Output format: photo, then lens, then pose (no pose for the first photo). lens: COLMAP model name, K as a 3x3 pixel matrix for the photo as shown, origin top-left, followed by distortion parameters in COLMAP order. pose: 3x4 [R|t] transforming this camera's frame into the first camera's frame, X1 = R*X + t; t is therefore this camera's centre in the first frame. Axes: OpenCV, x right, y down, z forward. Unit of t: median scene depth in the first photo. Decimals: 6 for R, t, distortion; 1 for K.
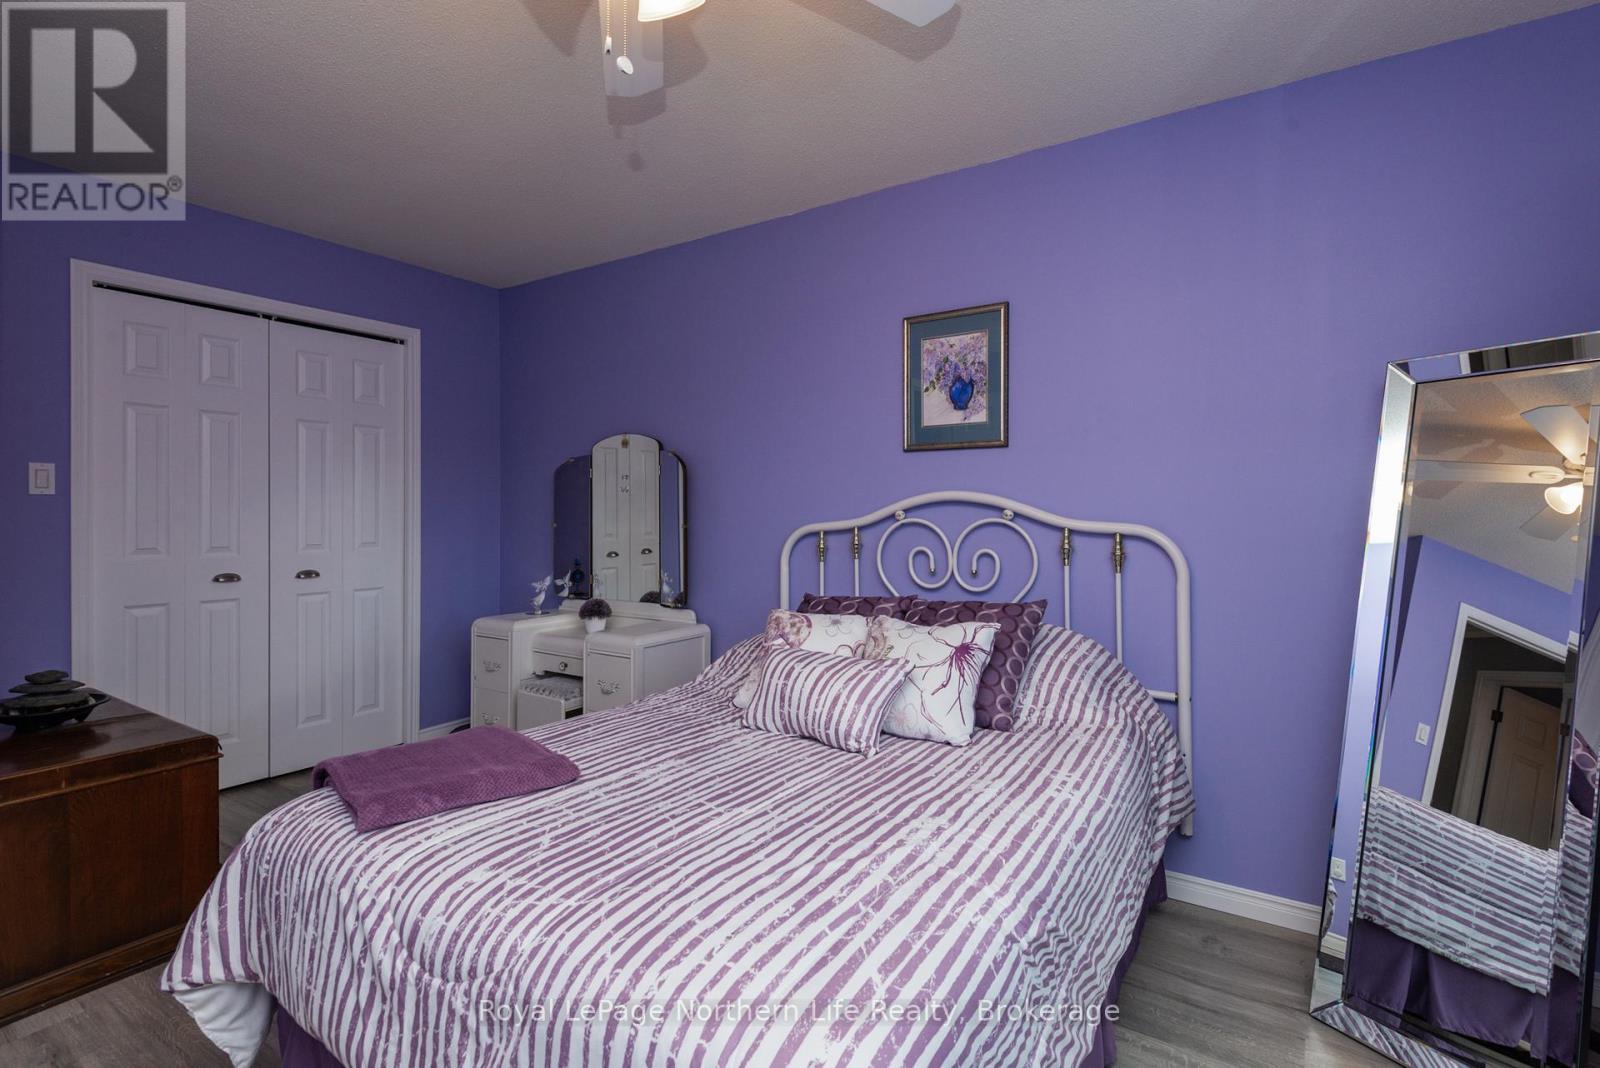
lens RADIAL K [[731.4, 0, 792.1], [0, 731.4, 528.0], [0, 0, 1]] dist [-0.005023, -0.000355]
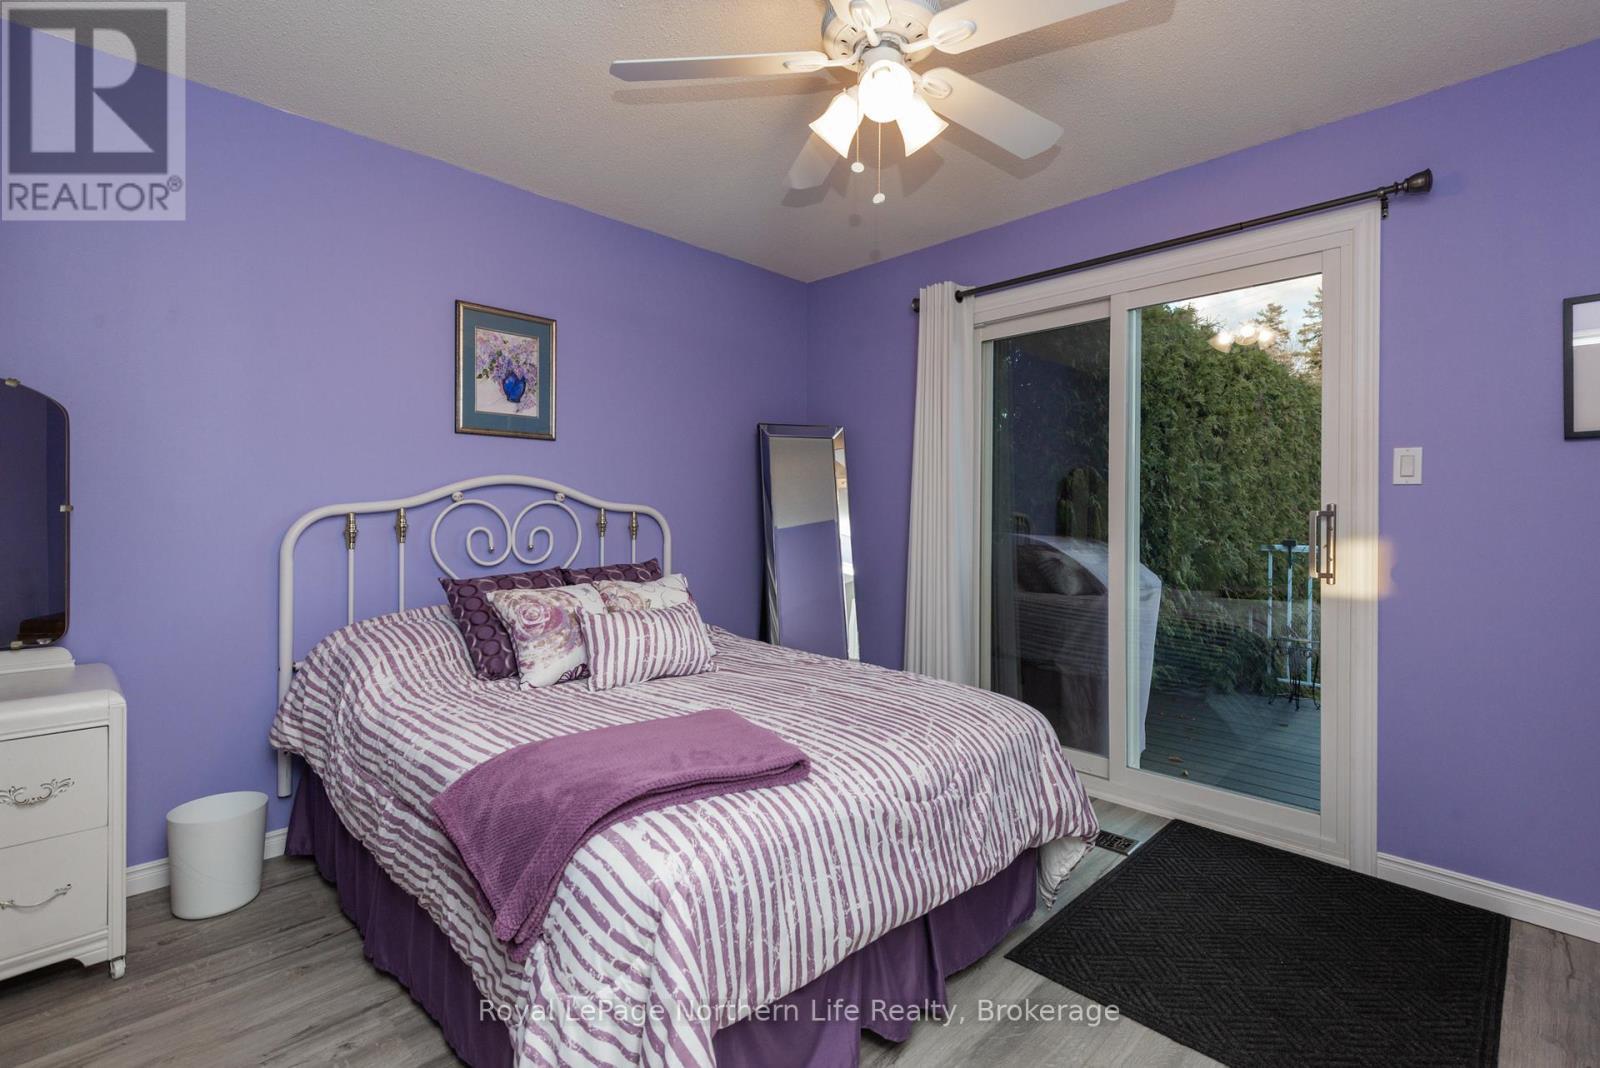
lens RADIAL K [[731.4, 0, 792.8], [0, 731.4, 520.7], [0, 0, 1]] dist [-0.005023, -0.000355]
pose [[0.193403, -0.022004, 0.980873, -0.782774], [0.001616, 0.999754, 0.022109, -0.005121], [-0.981118, -0.002691, 0.193391, 0.367262]]
